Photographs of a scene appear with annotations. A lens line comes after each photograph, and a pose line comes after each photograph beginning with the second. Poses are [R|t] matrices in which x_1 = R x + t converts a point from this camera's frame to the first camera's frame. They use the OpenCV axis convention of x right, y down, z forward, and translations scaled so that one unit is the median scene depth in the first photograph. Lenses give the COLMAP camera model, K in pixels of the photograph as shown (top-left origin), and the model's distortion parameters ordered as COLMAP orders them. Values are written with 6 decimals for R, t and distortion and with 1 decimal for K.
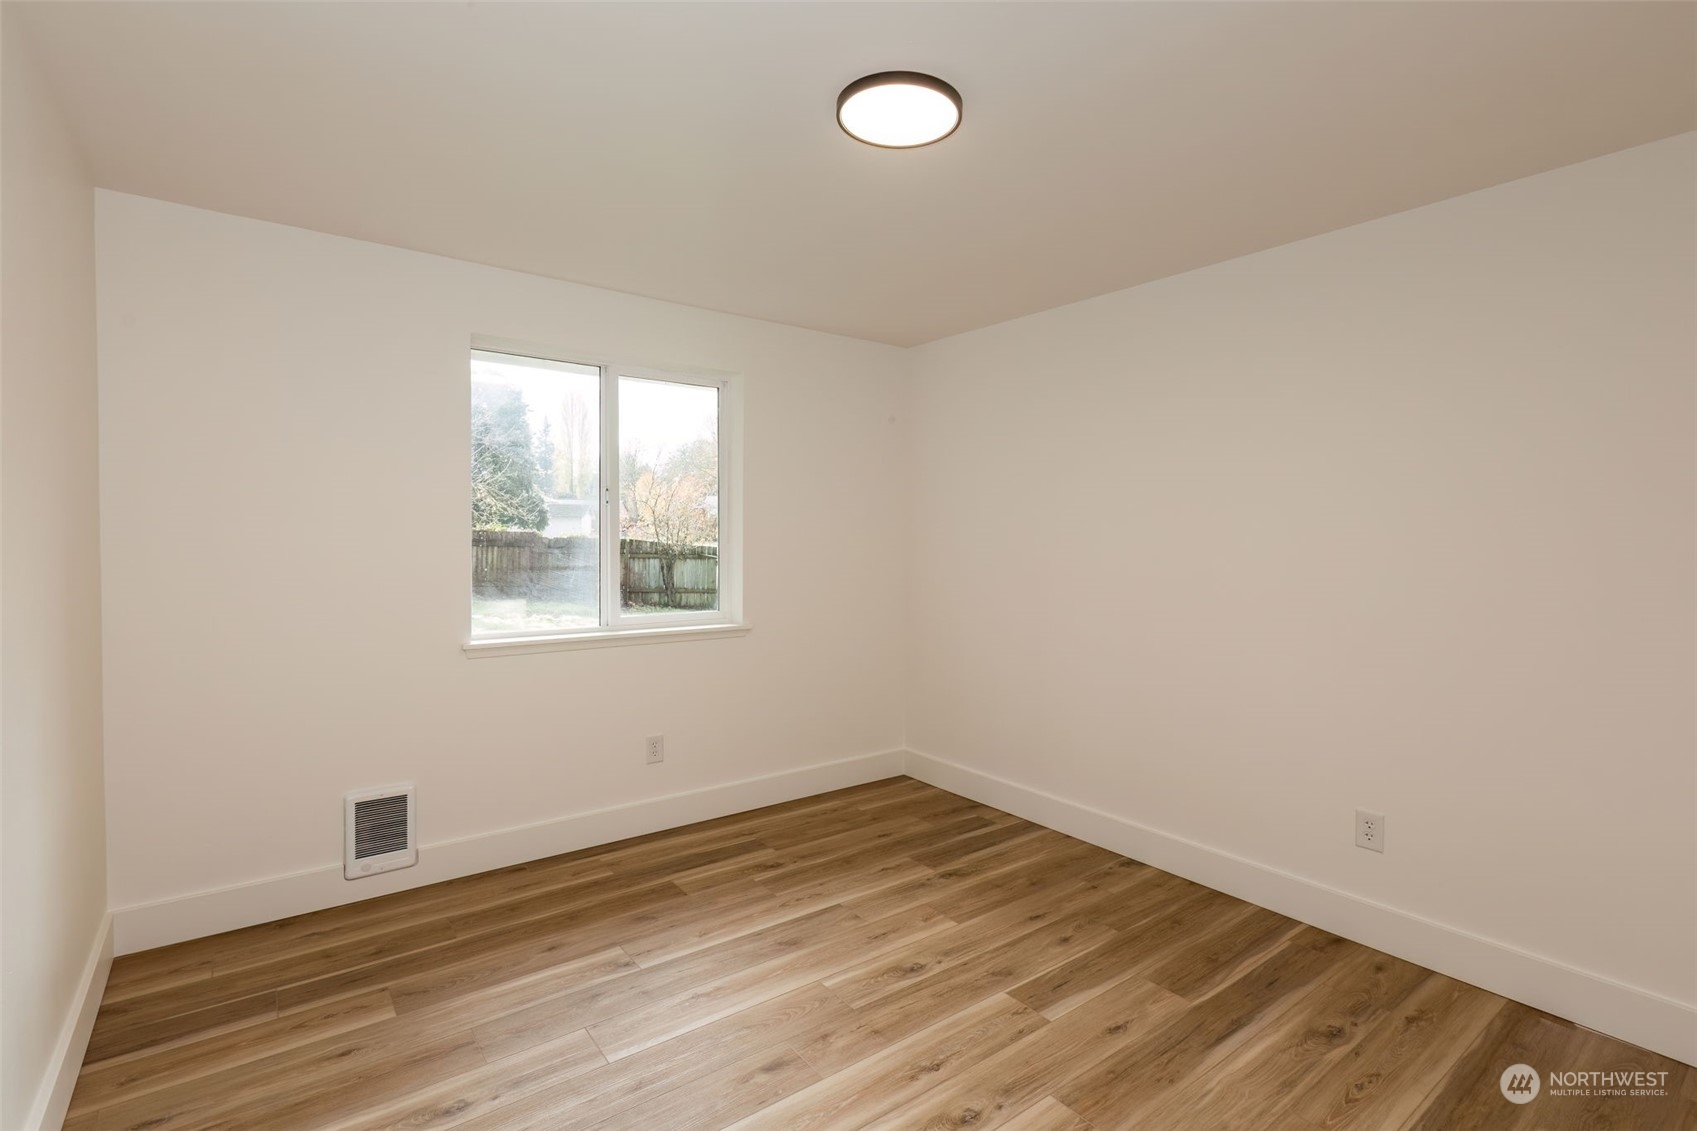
lens RADIAL K [[767.8, 0, 831.0], [0, 767.8, 560.4], [0, 0, 1]] dist [0.001094, -0.000753]
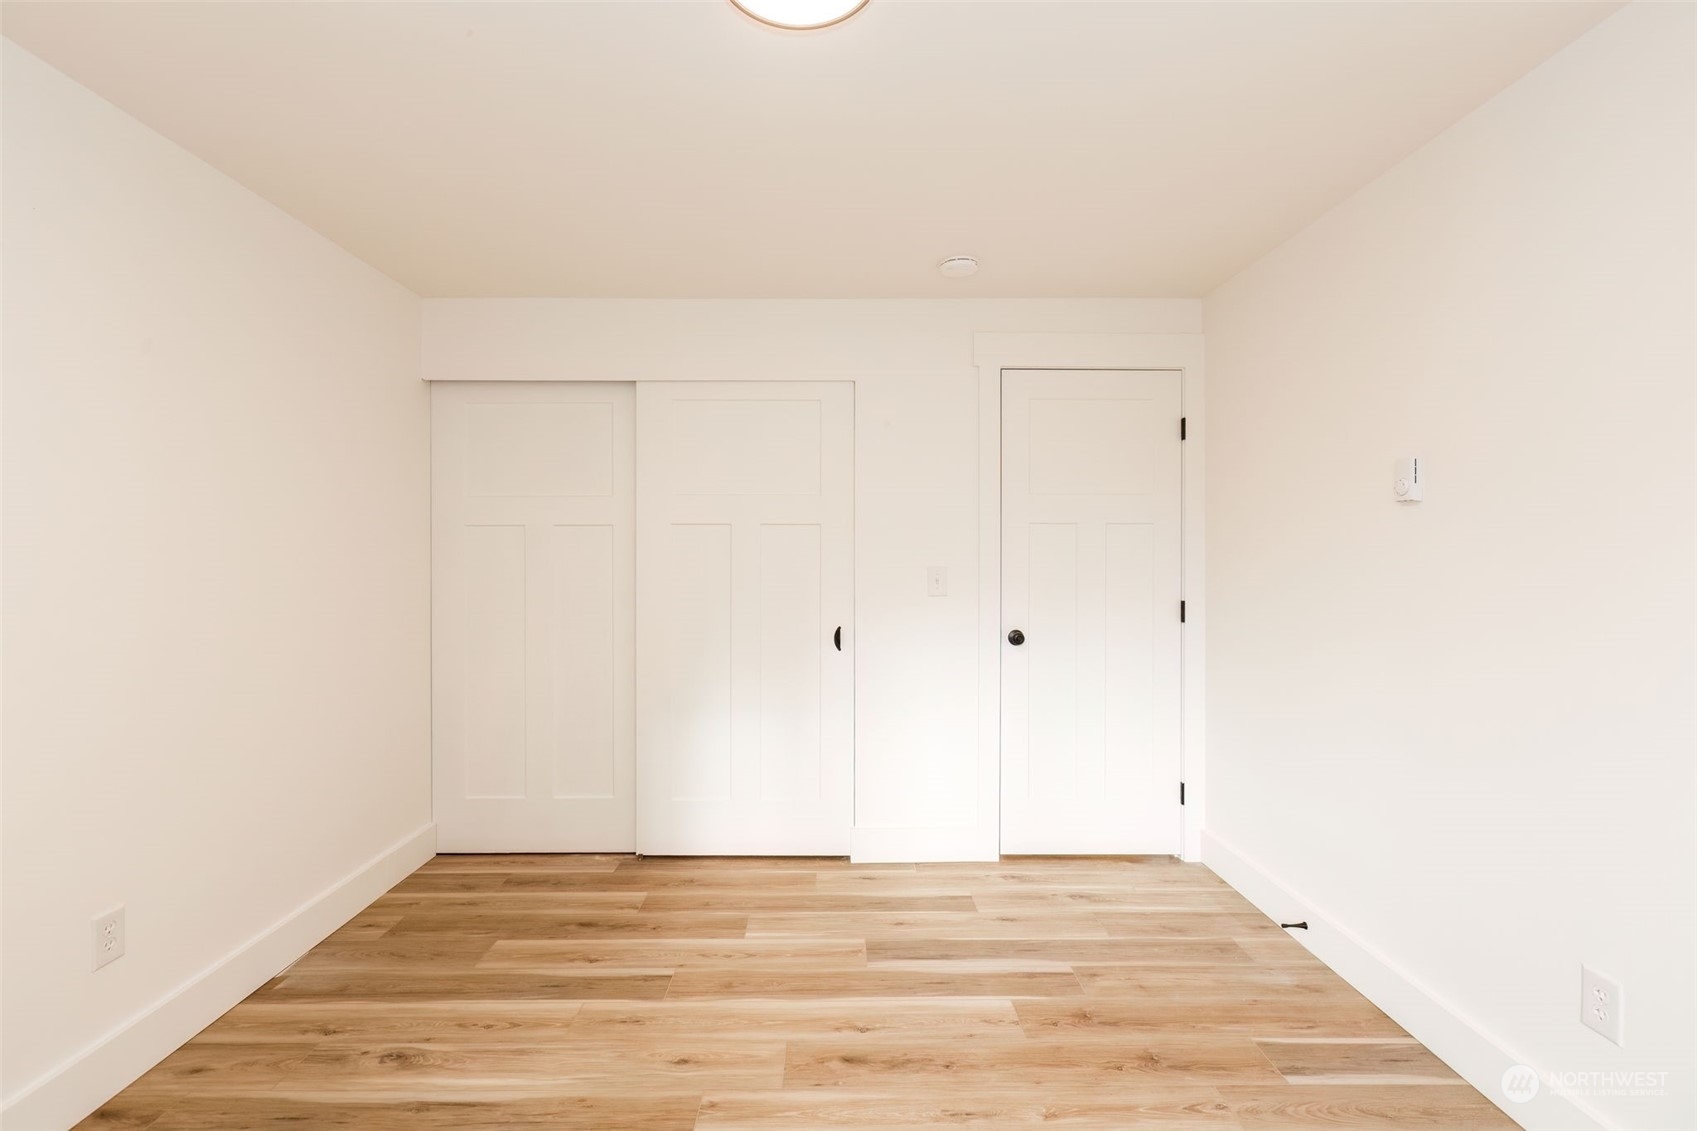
lens RADIAL K [[767.8, 0, 856.8], [0, 767.8, 561.0], [0, 0, 1]] dist [0.001094, -0.000753]
pose [[-0.817807, -0.009659, 0.575411, -0.273556], [0.009873, 0.999477, 0.030809, -0.013743], [-0.575407, 0.030877, -0.817284, 1.131196]]
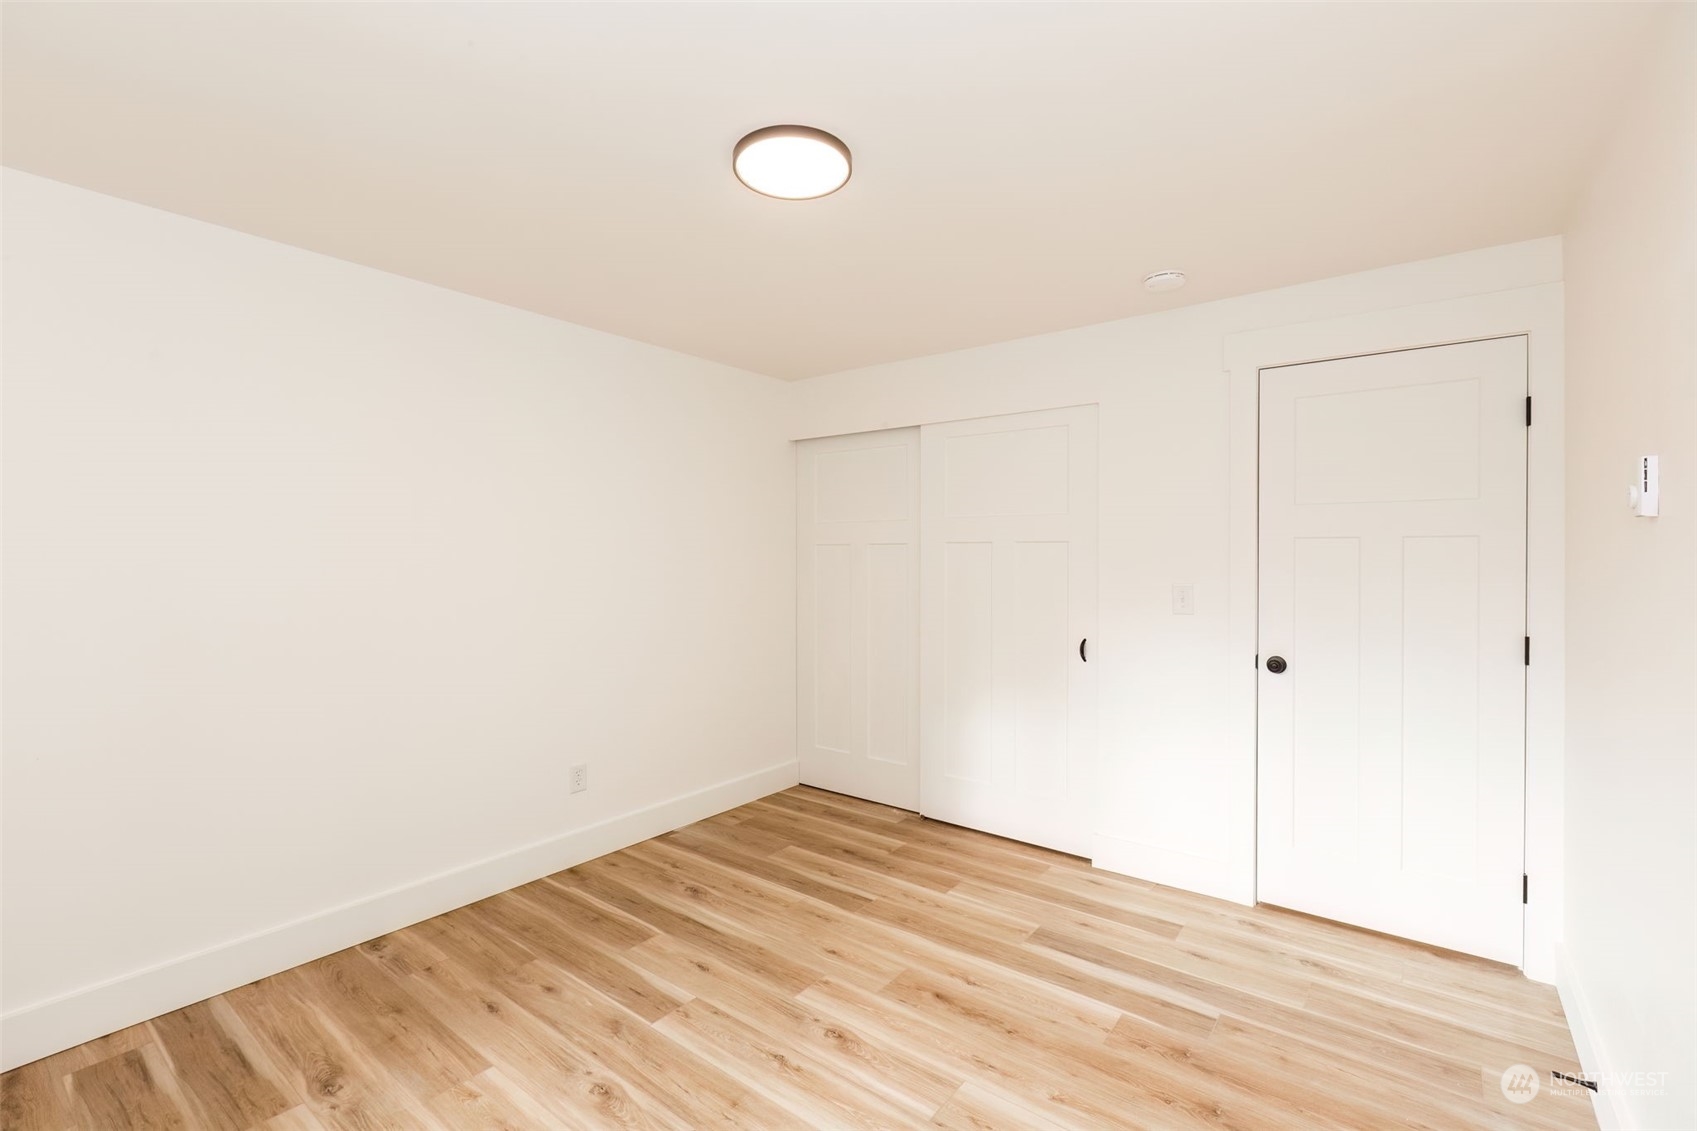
lens RADIAL K [[767.8, 0, 845.7], [0, 767.8, 558.4], [0, 0, 1]] dist [0.001094, -0.000753]
pose [[-0.275566, -0.011547, 0.961213, -0.673396], [0.022022, 0.999590, 0.018321, -0.038143], [-0.961030, 0.026216, -0.275199, 0.879333]]
